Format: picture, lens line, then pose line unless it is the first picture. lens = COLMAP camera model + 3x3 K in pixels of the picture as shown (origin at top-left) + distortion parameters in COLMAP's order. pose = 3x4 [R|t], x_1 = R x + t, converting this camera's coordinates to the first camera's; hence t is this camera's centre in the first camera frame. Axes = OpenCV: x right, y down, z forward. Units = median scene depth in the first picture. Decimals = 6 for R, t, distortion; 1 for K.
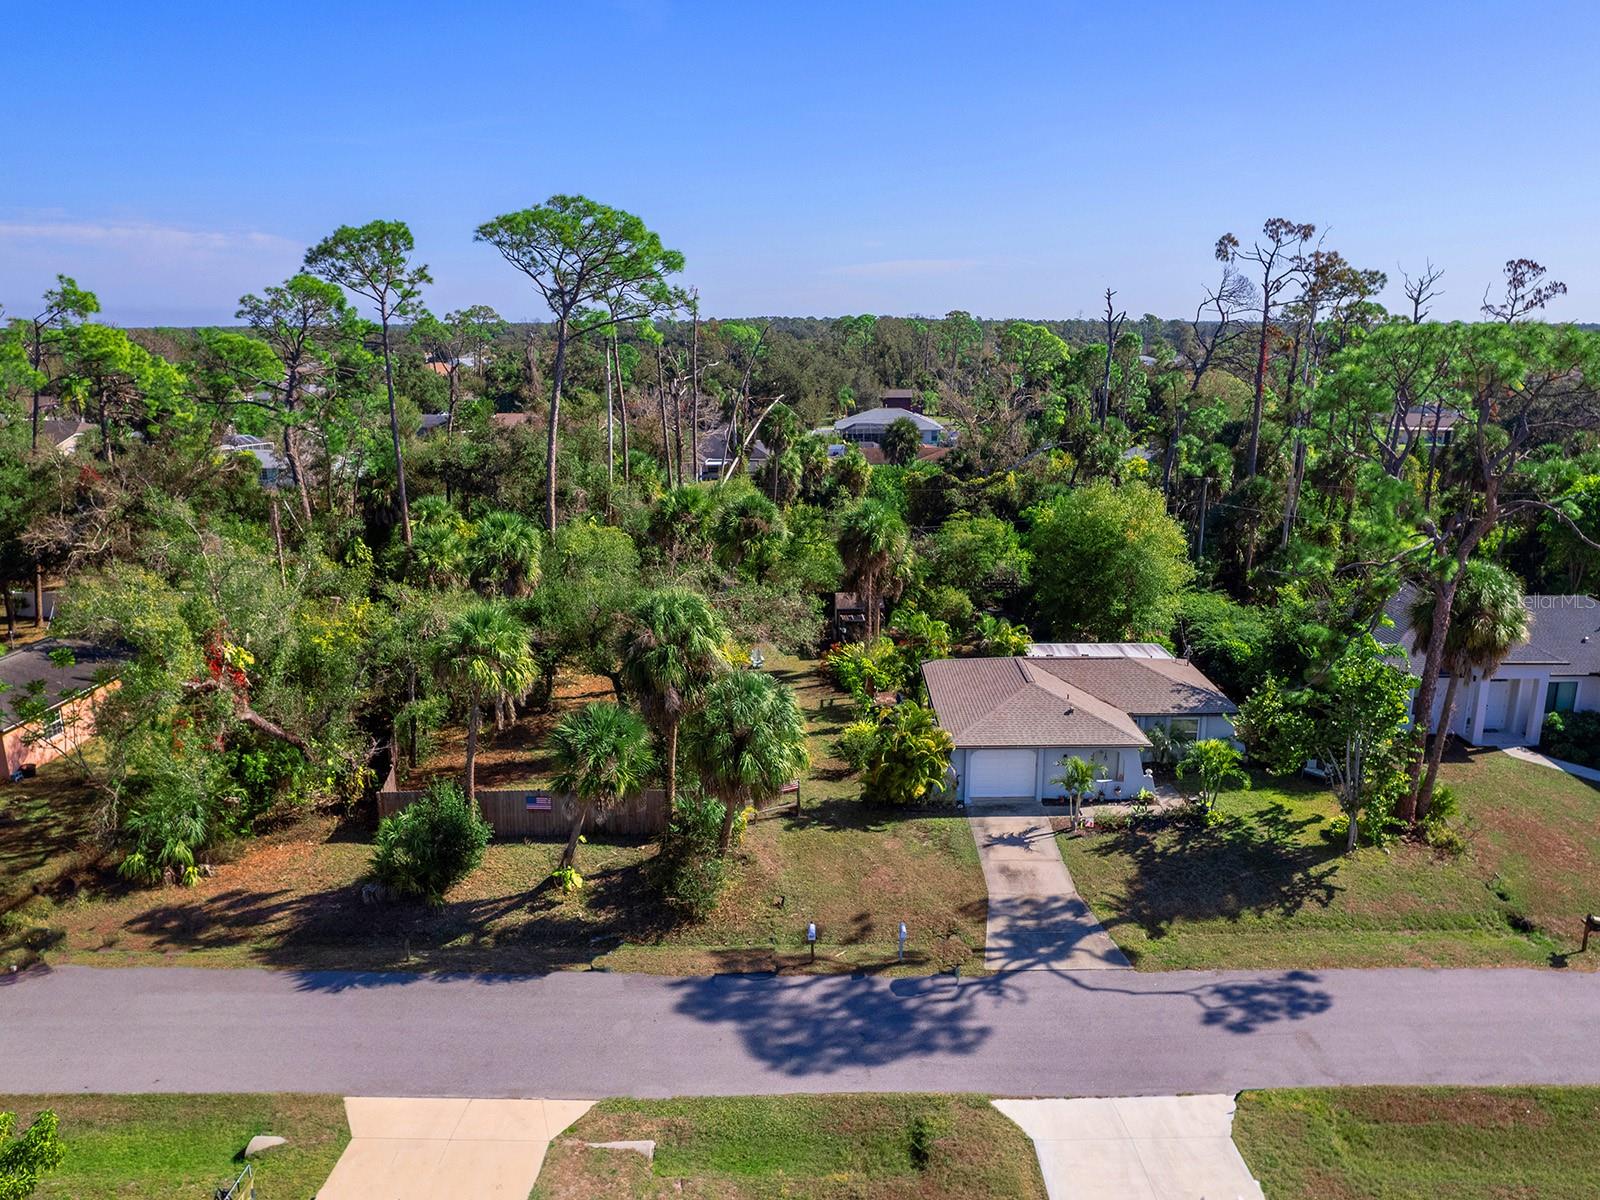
lens RADIAL K [[1170.5, 0, 824.5], [0, 1170.5, 602.5], [0, 0, 1]] dist [-0.071215, 0.053610]
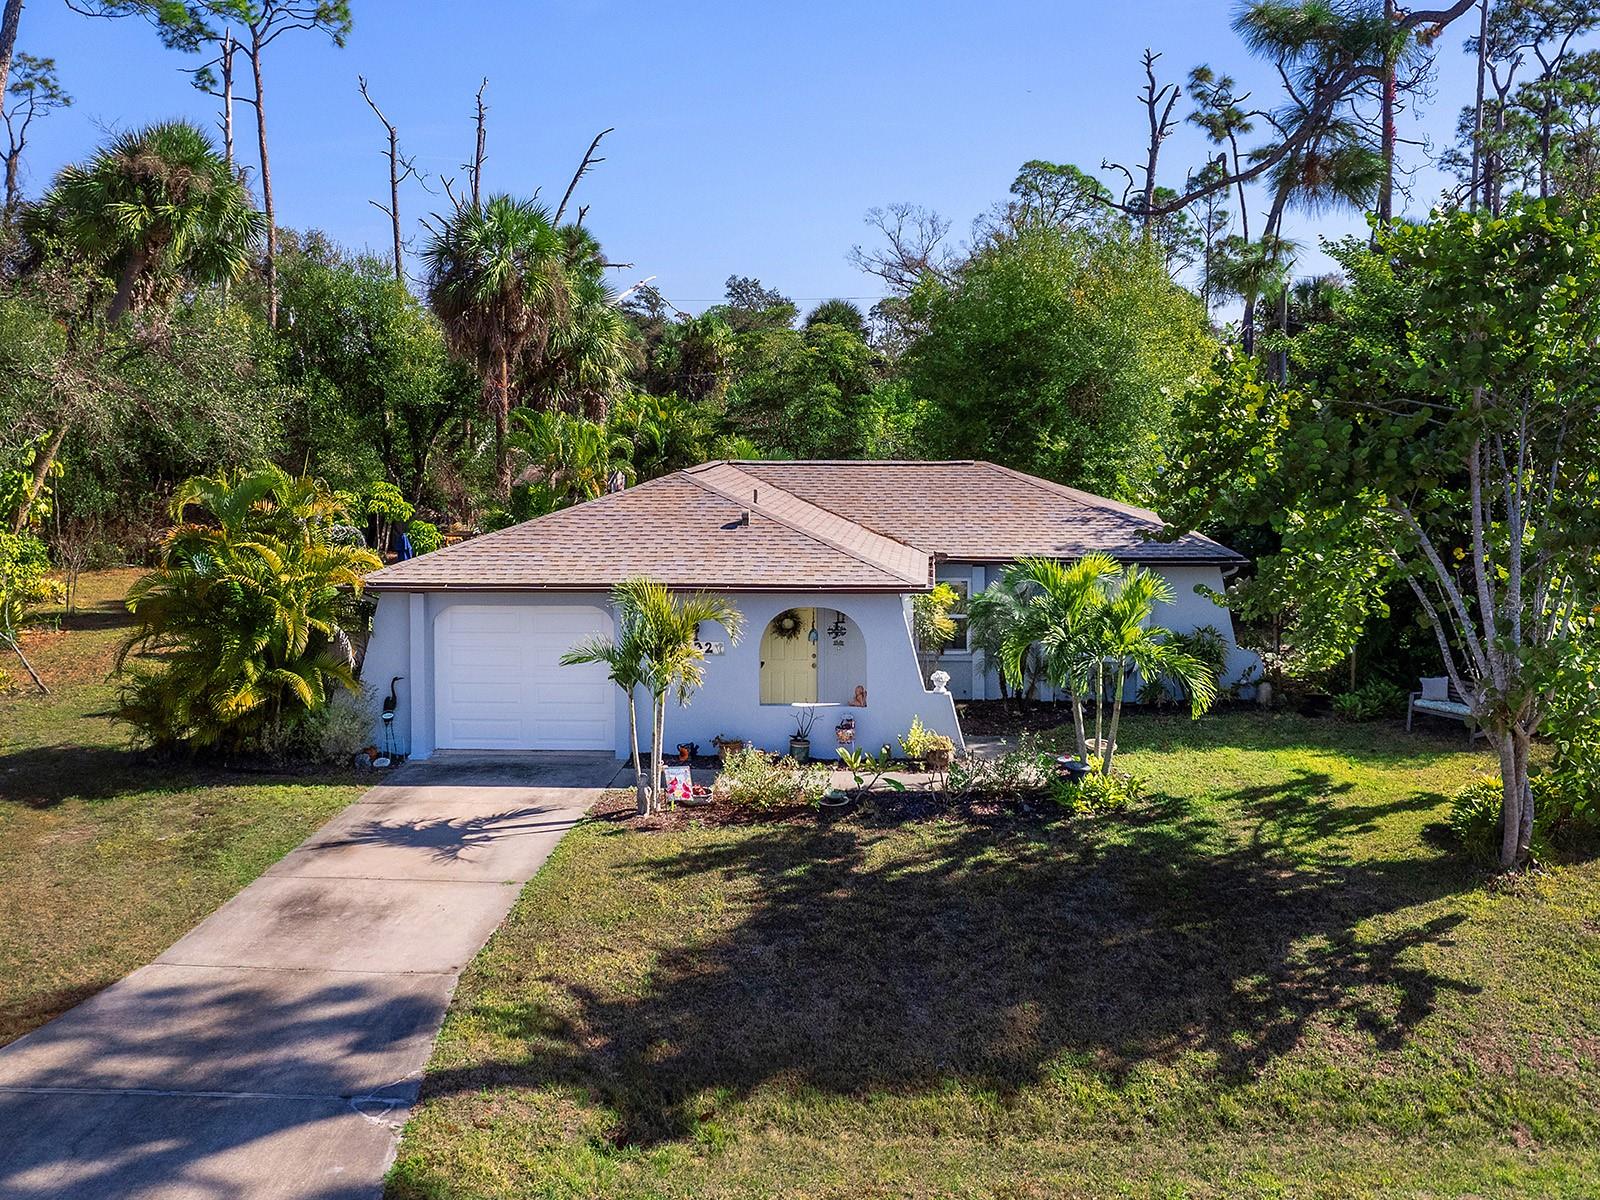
lens RADIAL K [[1534.5, 0, 892.7], [0, 1534.5, 421.1], [0, 0, 1]] dist [-0.038817, 0.000000]
pose [[0.999347, 0.005368, -0.035744, 0.325284], [-0.012974, 0.976280, -0.216121, 0.196277], [0.033736, 0.216443, 0.975712, 0.621266]]
